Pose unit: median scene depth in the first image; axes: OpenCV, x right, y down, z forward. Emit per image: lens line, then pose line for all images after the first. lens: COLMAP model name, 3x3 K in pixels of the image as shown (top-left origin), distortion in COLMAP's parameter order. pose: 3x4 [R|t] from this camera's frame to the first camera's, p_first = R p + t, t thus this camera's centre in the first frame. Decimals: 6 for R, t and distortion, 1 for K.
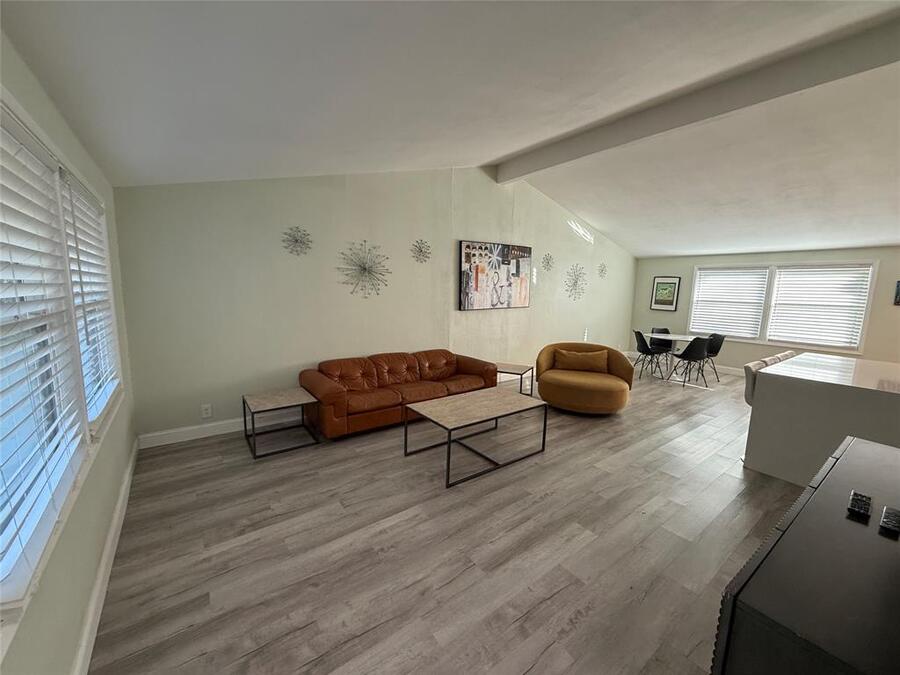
lens RADIAL K [[359.6, 0, 450.1], [0, 359.6, 339.8], [0, 0, 1]] dist [0.001765, -0.000247]
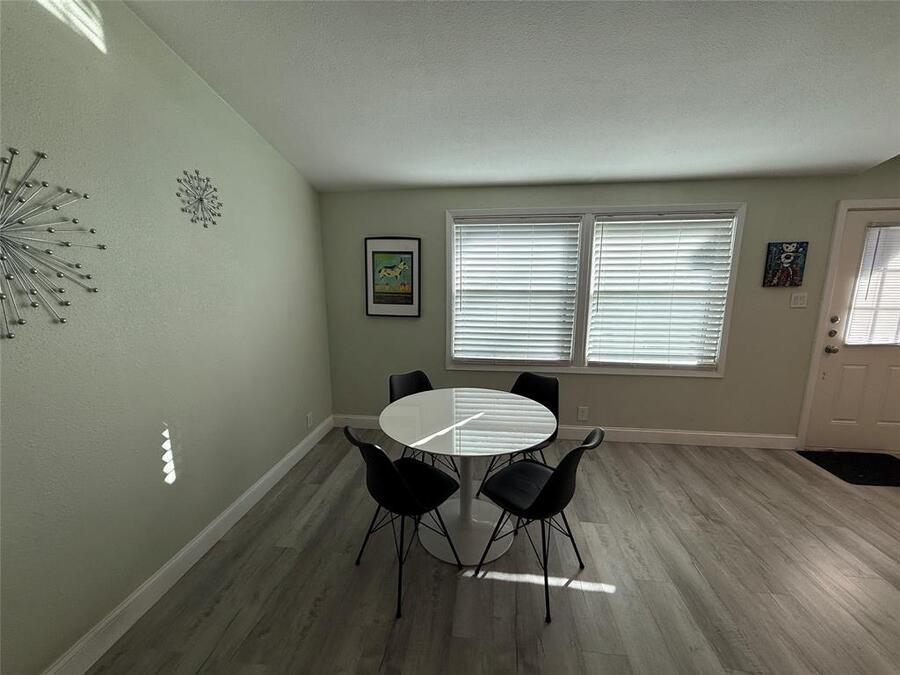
lens RADIAL K [[359.6, 0, 447.6], [0, 359.6, 336.4], [0, 0, 1]] dist [0.001765, -0.000247]
pose [[0.693360, -0.147540, 0.705326, 0.397356], [0.123065, 0.988680, 0.085834, -0.105646], [-0.710005, 0.027288, 0.703668, 0.787322]]
